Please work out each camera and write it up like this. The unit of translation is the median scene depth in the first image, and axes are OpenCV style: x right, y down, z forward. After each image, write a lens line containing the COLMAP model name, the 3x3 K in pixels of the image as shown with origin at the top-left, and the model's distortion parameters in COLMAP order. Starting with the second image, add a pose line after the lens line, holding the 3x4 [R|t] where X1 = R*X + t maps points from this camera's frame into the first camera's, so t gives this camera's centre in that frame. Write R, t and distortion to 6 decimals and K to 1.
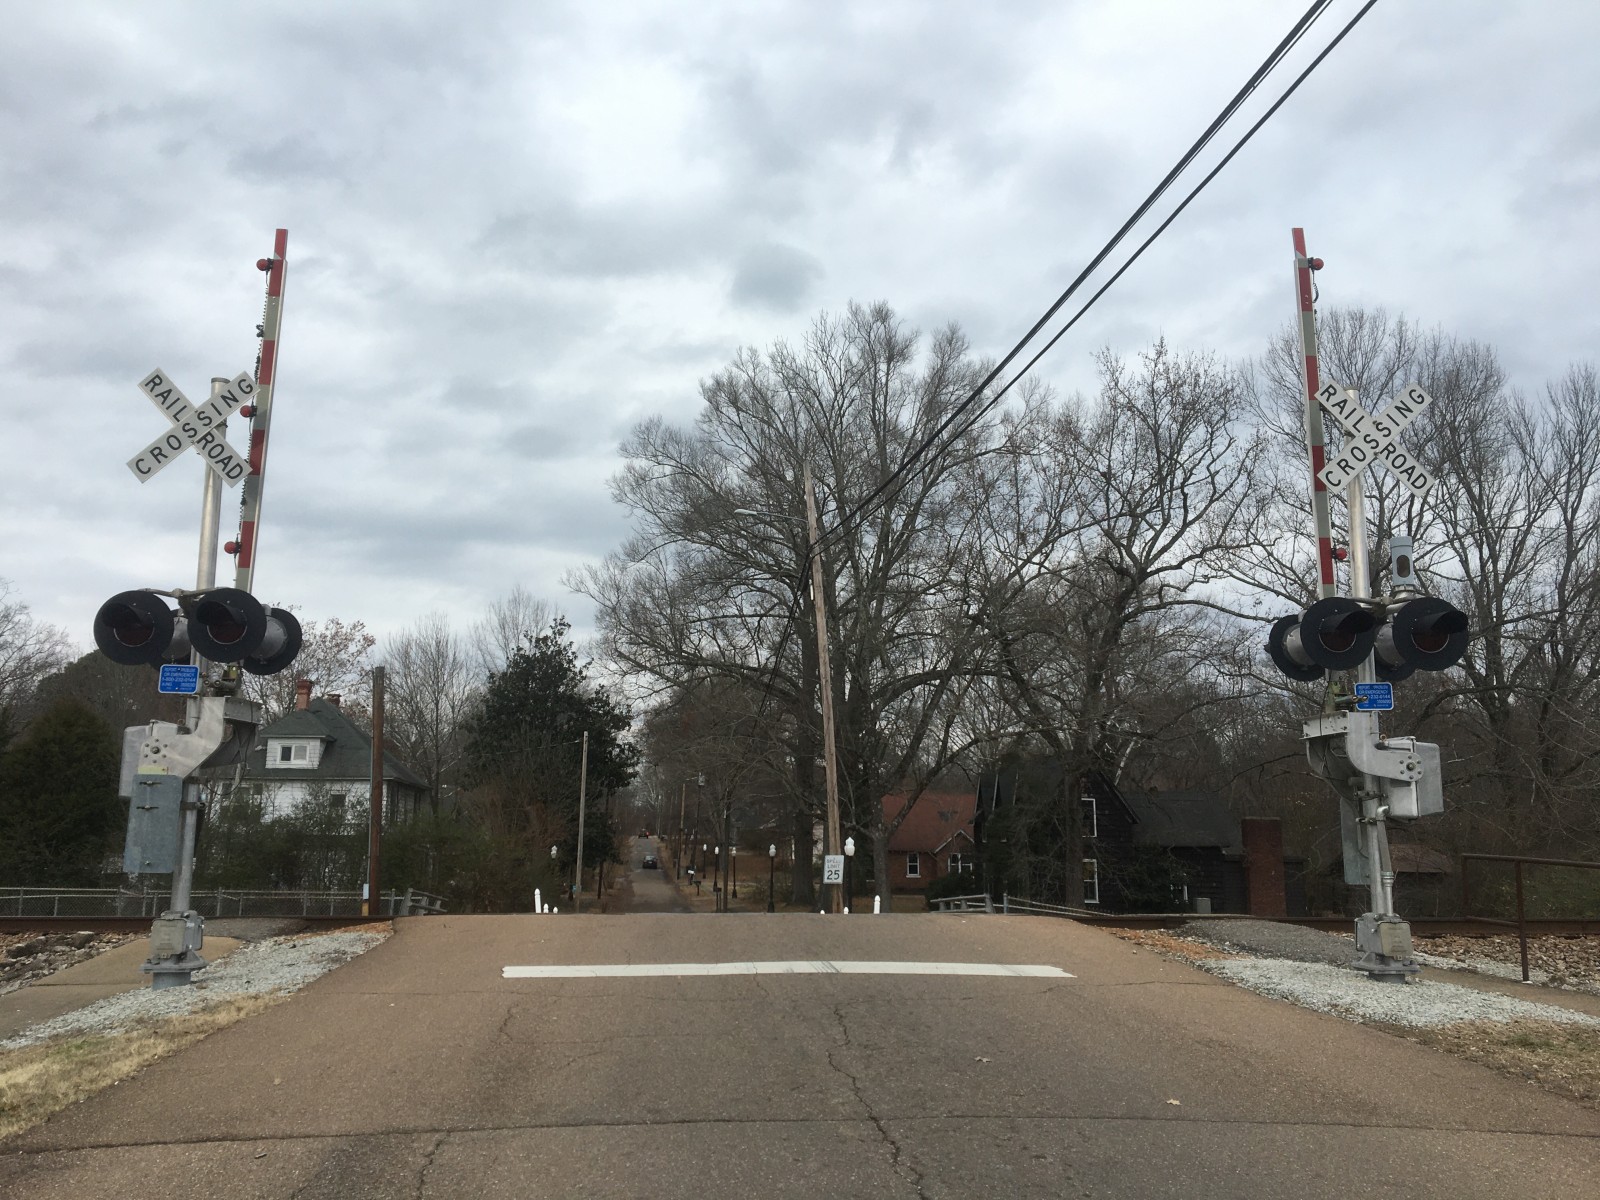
lens RADIAL K [[1367.9, 0, 804.5], [0, 1367.9, 600.8], [0, 0, 1]] dist [0.076882, -0.116831]
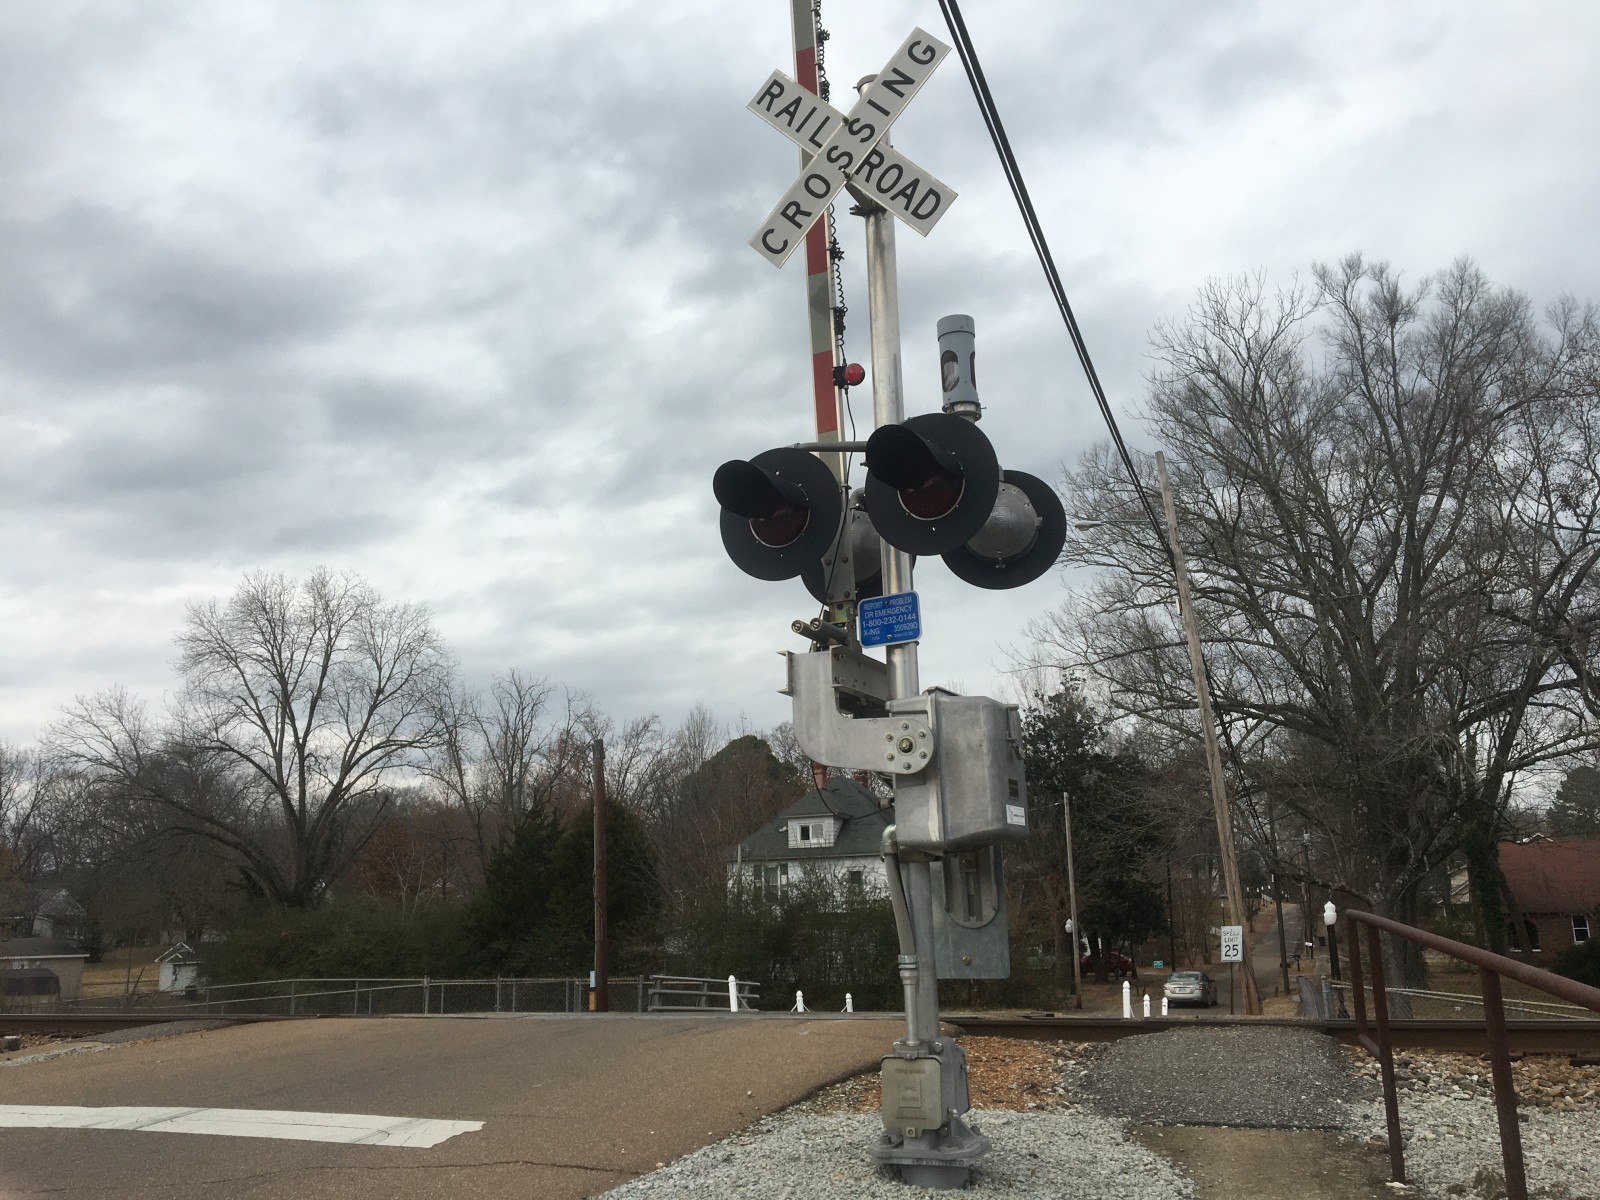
lens RADIAL K [[1367.9, 0, 761.1], [0, 1367.9, 597.2], [0, 0, 1]] dist [0.076882, -0.116831]
pose [[0.875570, -0.138560, -0.462794, 0.113366], [0.114174, 0.990198, -0.080456, 0.018093], [0.469406, 0.017605, 0.882807, 0.096774]]
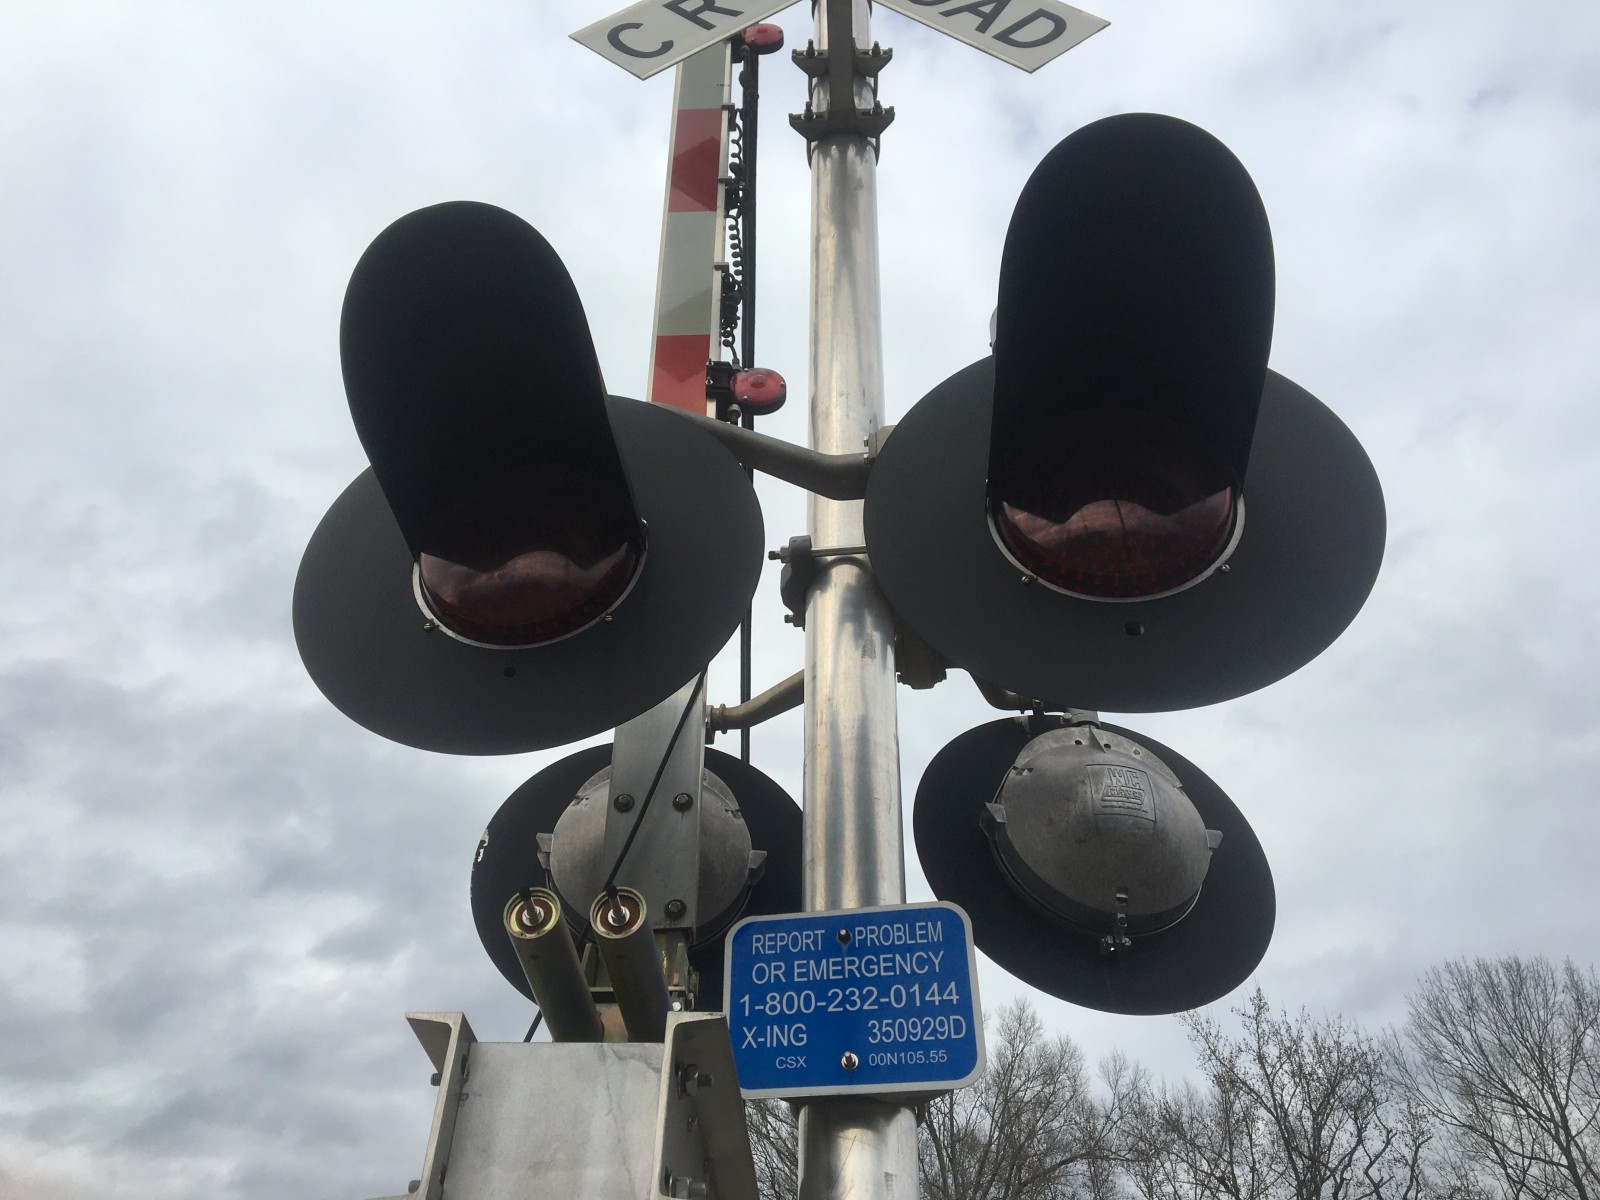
lens RADIAL K [[1367.9, 0, 790.0], [0, 1367.9, 589.9], [0, 0, 1]] dist [0.076882, -0.116831]
pose [[0.993216, -0.061735, -0.098539, 0.077905], [0.002248, 0.857464, -0.514539, 0.019676], [0.116259, 0.510827, 0.851786, 0.160944]]
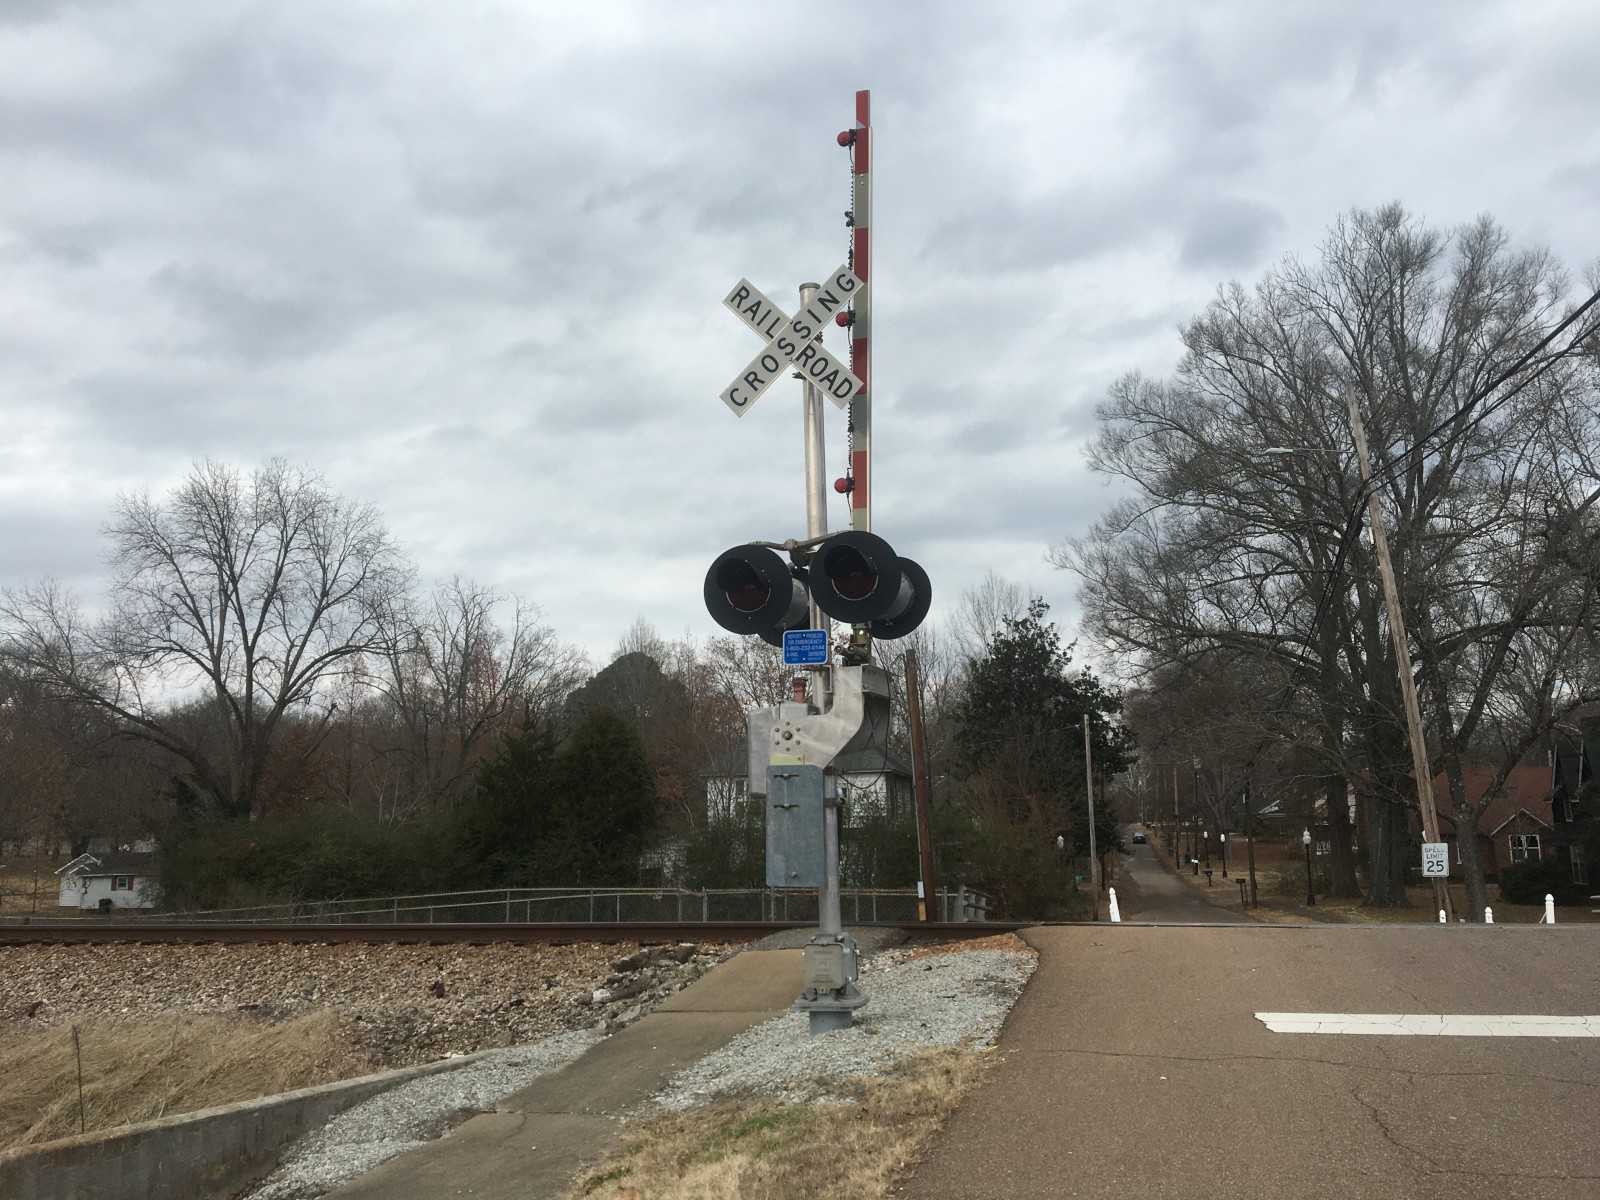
lens RADIAL K [[1367.9, 0, 778.8], [0, 1367.9, 601.0], [0, 0, 1]] dist [0.076882, -0.116831]
pose [[0.938338, -0.079873, -0.336366, -0.036036], [0.082713, 0.996556, -0.005903, 0.006105], [0.335679, -0.022283, 0.941713, 0.044155]]
